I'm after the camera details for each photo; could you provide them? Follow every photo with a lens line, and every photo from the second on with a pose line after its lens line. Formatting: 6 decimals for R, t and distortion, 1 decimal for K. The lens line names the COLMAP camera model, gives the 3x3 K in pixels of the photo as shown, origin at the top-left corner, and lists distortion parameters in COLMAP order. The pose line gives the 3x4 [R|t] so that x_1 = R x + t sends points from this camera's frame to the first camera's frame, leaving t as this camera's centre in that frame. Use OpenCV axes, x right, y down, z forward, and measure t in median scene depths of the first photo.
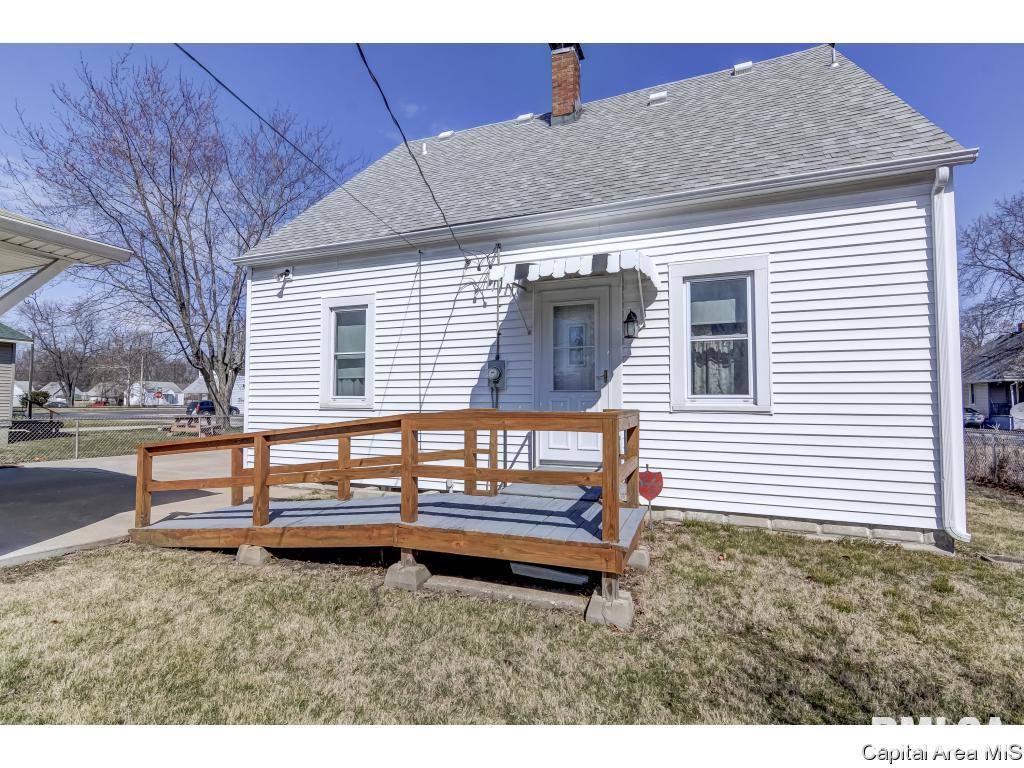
lens RADIAL K [[487.0, 0, 510.1], [0, 487.0, 382.6], [0, 0, 1]] dist [-0.000609, -0.002828]
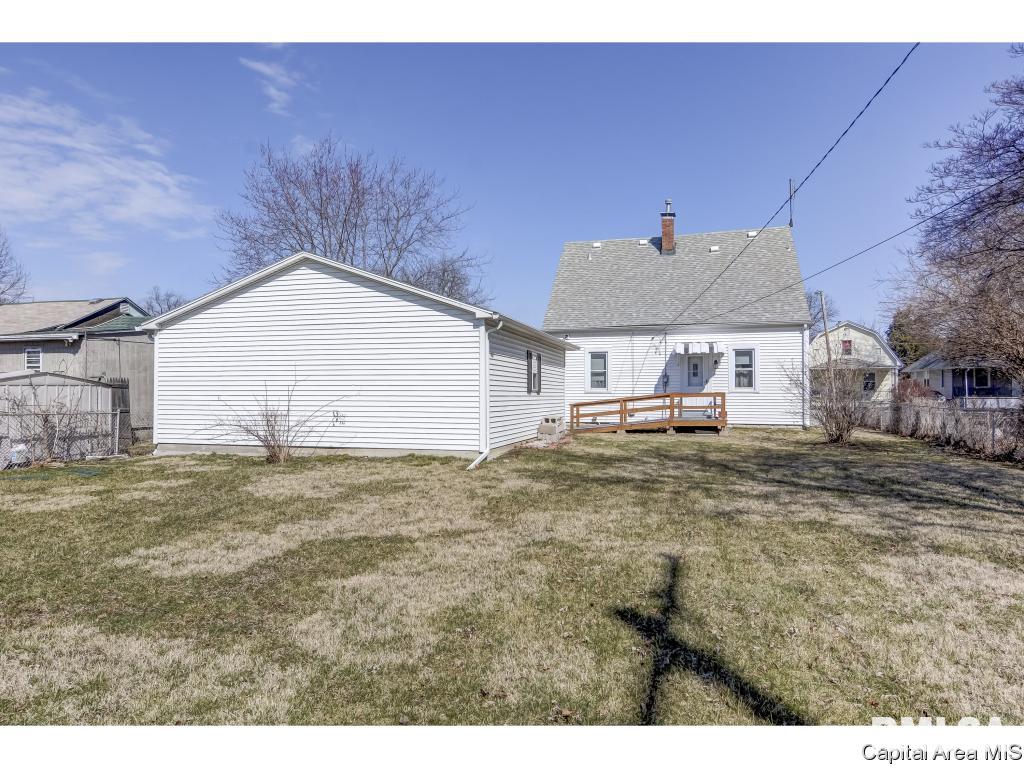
lens RADIAL K [[649.8, 0, 511.6], [0, 649.8, 386.9], [0, 0, 1]] dist [-0.007884, -0.002250]
pose [[0.996412, -0.006336, 0.084400, -1.383559], [0.002983, 0.999203, 0.039794, -0.144924], [-0.084585, -0.039399, 0.995637, -2.972175]]
